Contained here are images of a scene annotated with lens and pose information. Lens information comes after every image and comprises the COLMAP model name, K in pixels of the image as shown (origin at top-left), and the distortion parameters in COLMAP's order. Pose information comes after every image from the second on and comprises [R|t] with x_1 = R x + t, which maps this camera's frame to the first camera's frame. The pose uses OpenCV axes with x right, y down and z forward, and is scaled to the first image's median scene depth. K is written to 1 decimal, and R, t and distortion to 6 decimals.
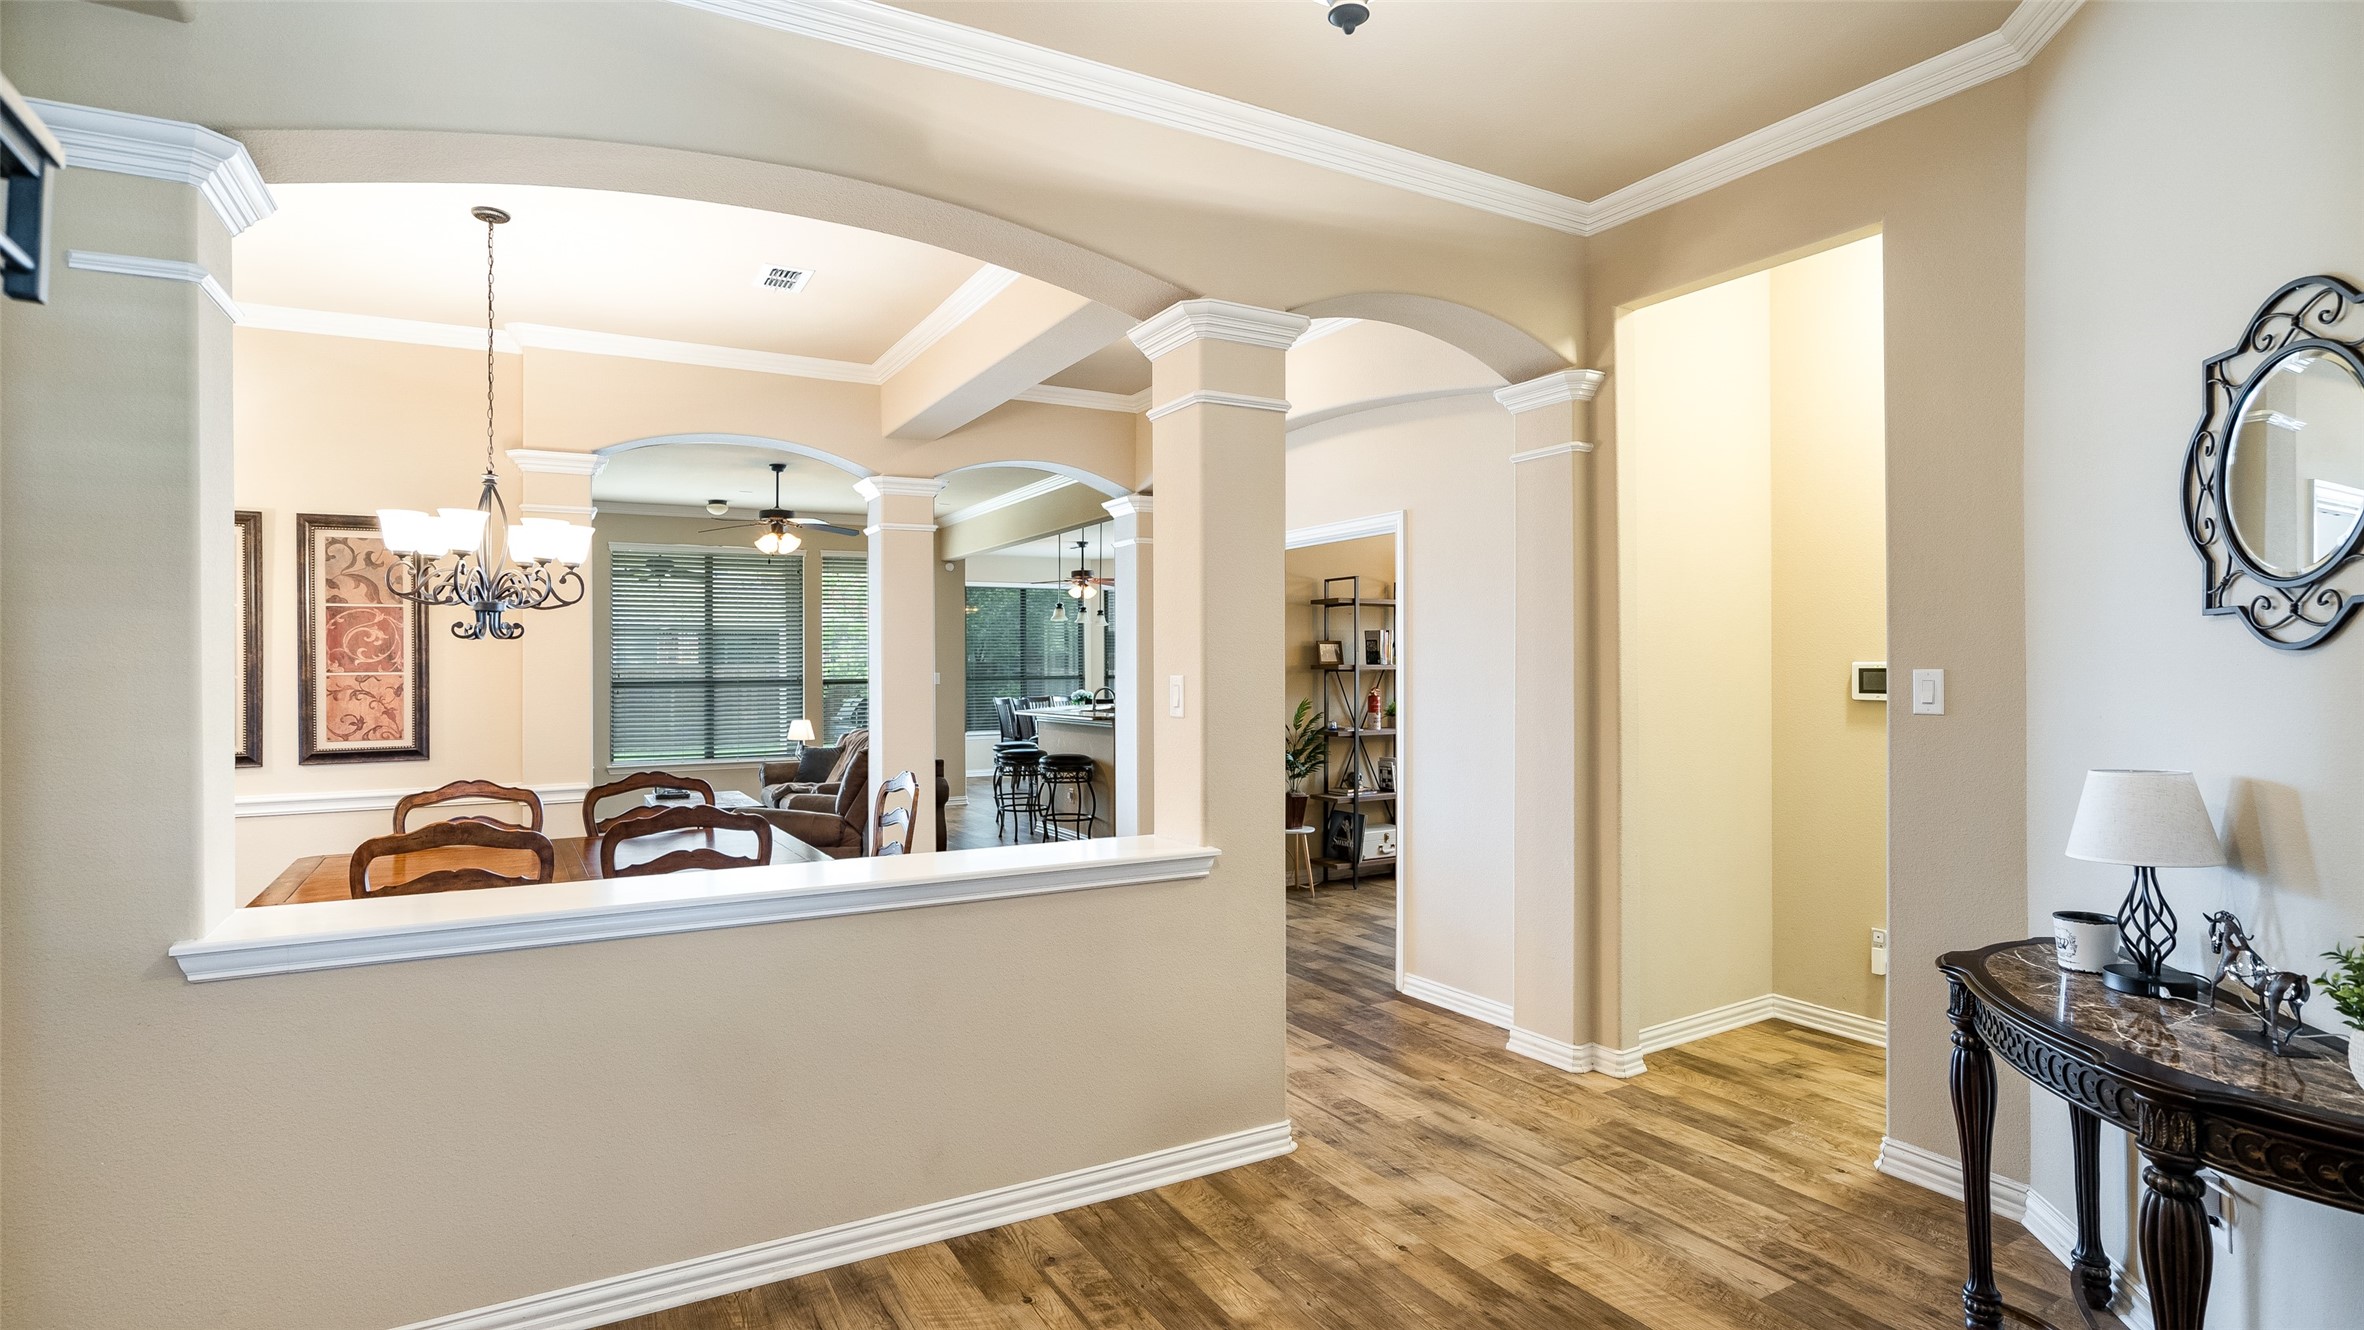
lens RADIAL K [[1133.2, 0, 1164.3], [0, 1133.2, 657.7], [0, 0, 1]] dist [-0.062151, 0.022921]
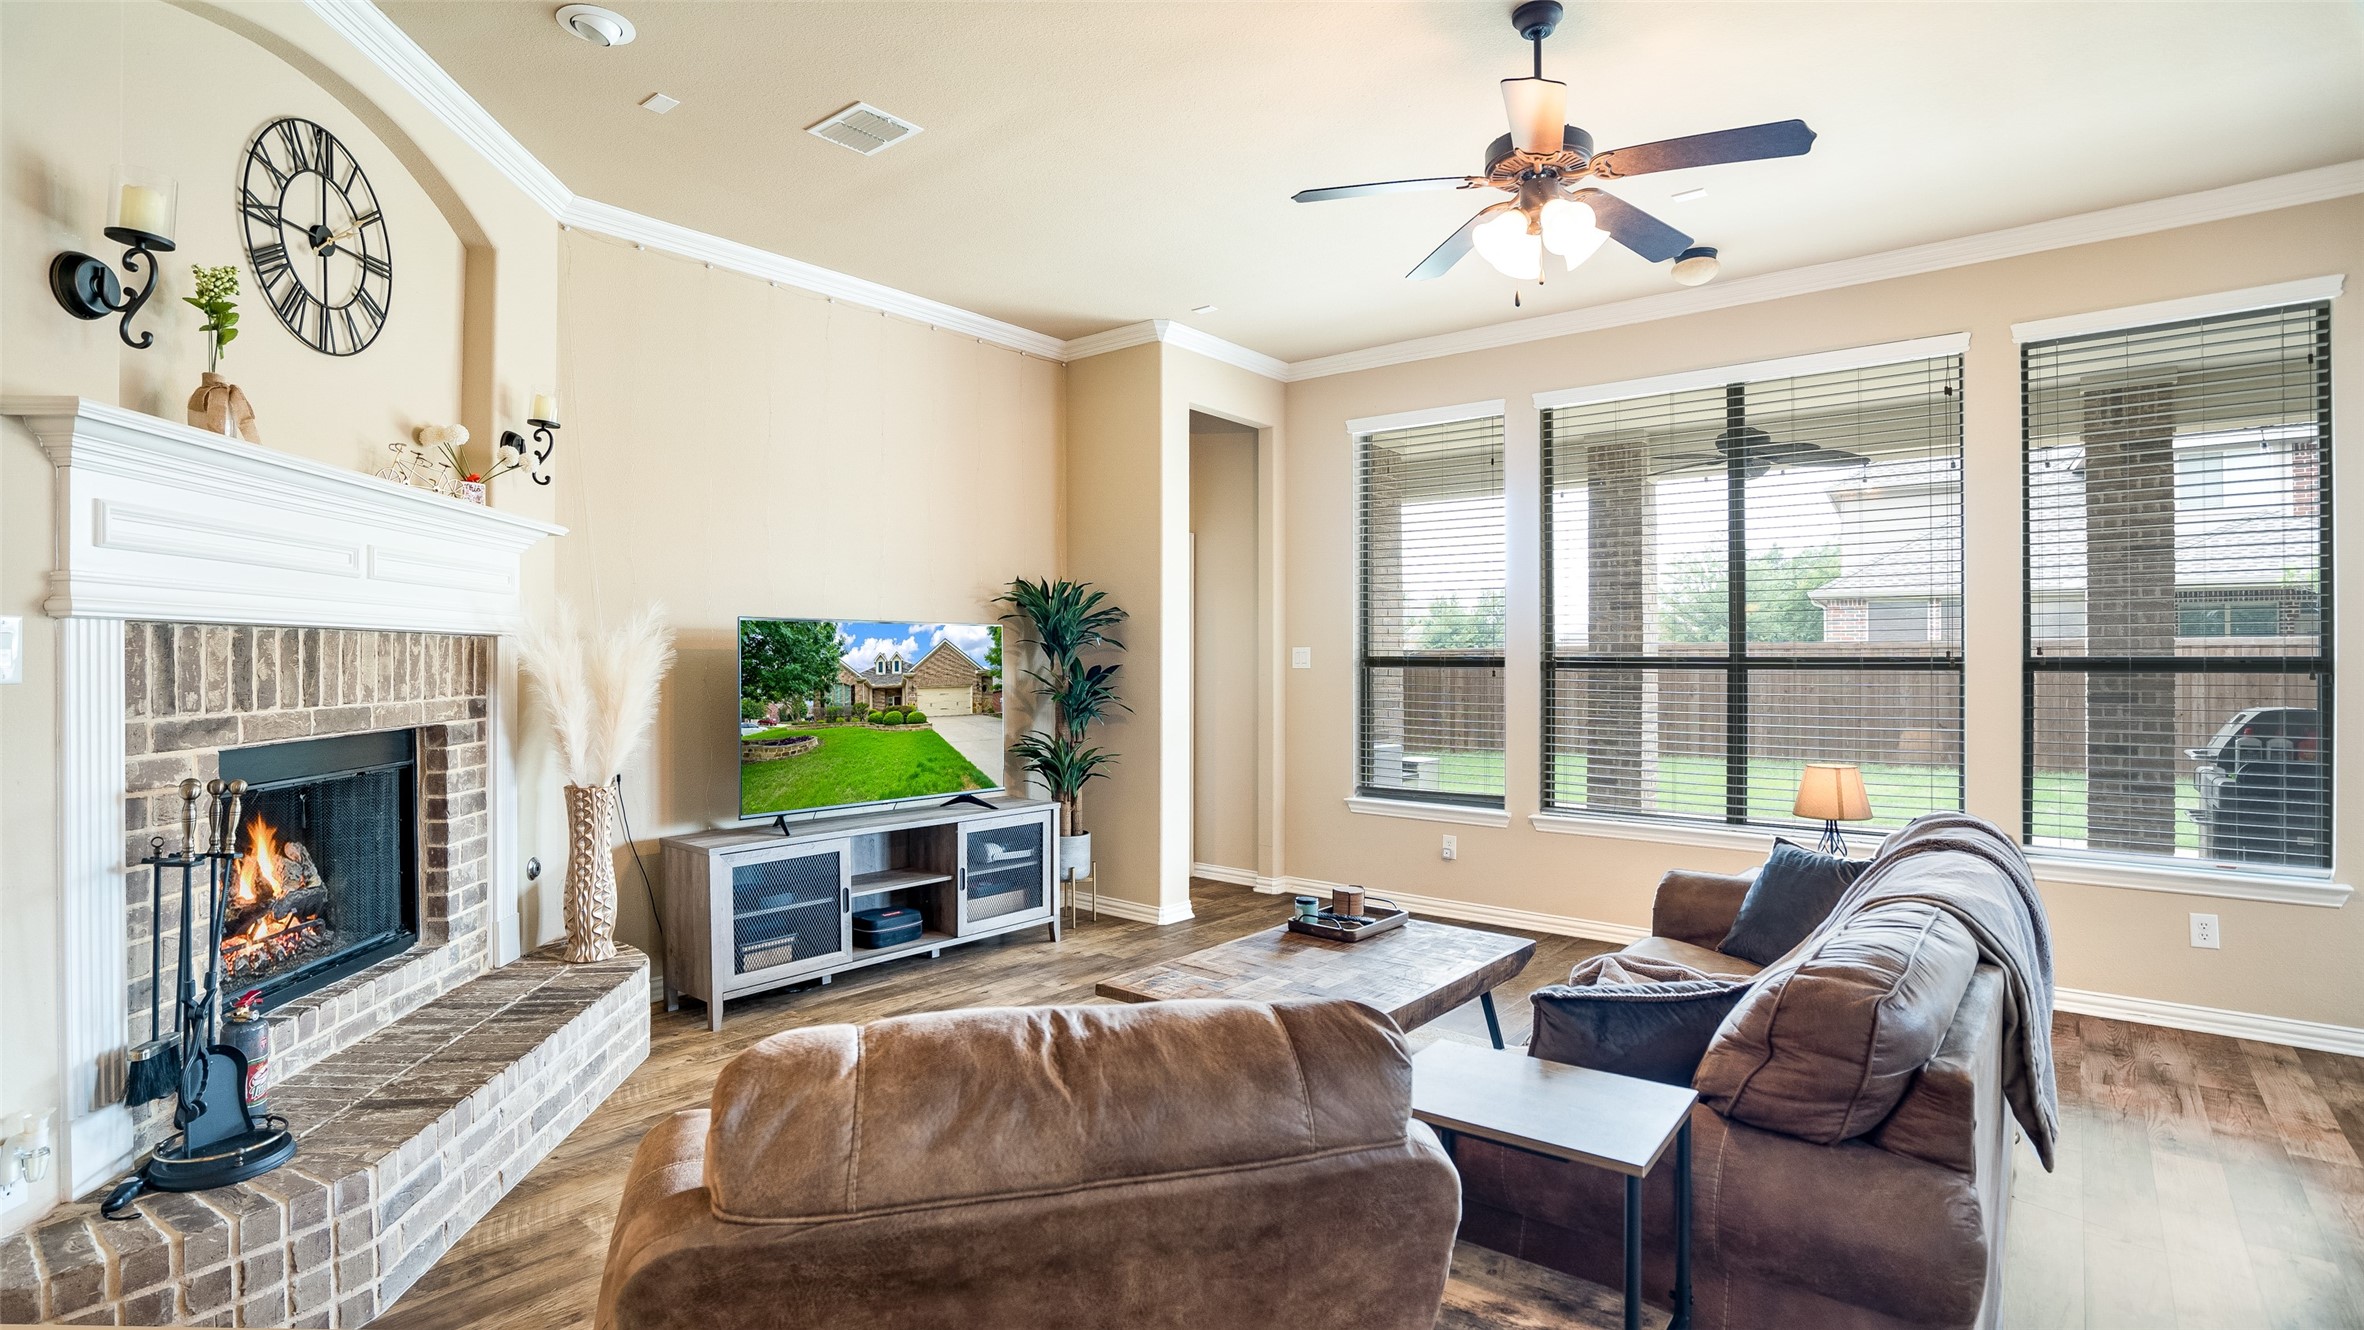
lens RADIAL K [[1133.2, 0, 1164.3], [0, 1133.2, 657.7], [0, 0, 1]] dist [-0.062151, 0.022921]
pose [[0.360511, 0.011554, -0.932683, -0.203642], [0.000322, 0.999922, 0.012512, 0.057677], [0.932755, -0.004811, 0.360479, 2.298735]]
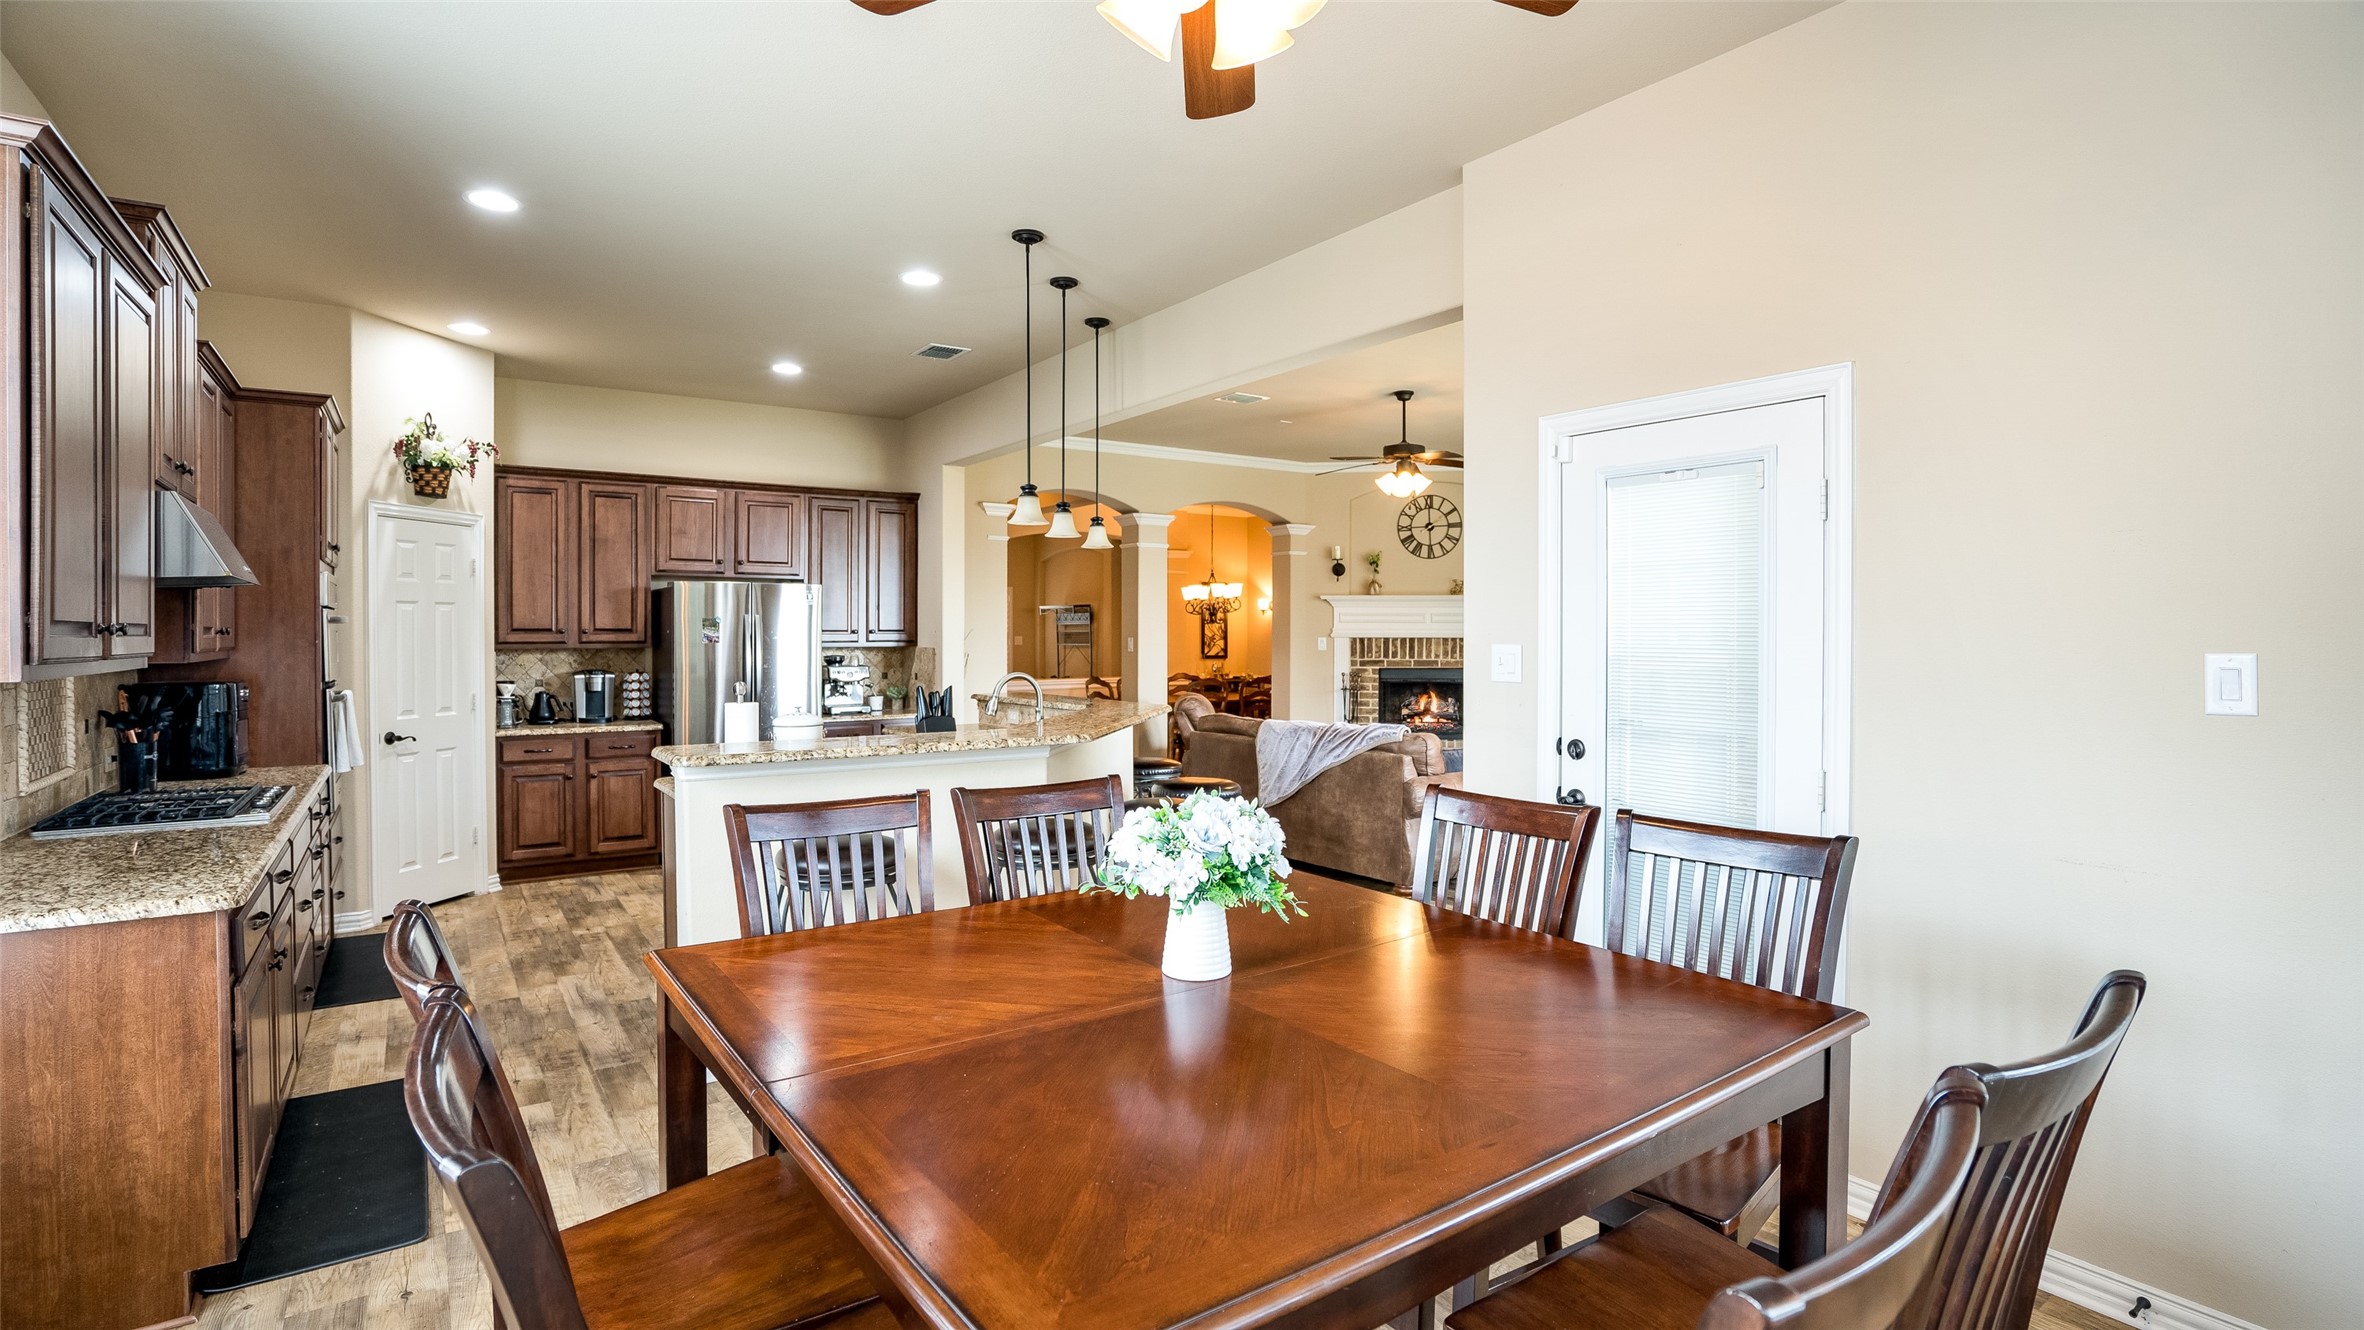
lens RADIAL K [[1109.9, 0, 1178.2], [0, 1109.9, 638.2], [0, 0, 1]] dist [-0.055370, 0.020272]
pose [[-0.995668, 0.012071, -0.092197, -0.286236], [0.012476, 0.999915, -0.003817, 0.050374], [0.092143, -0.004951, -0.995733, 5.461484]]
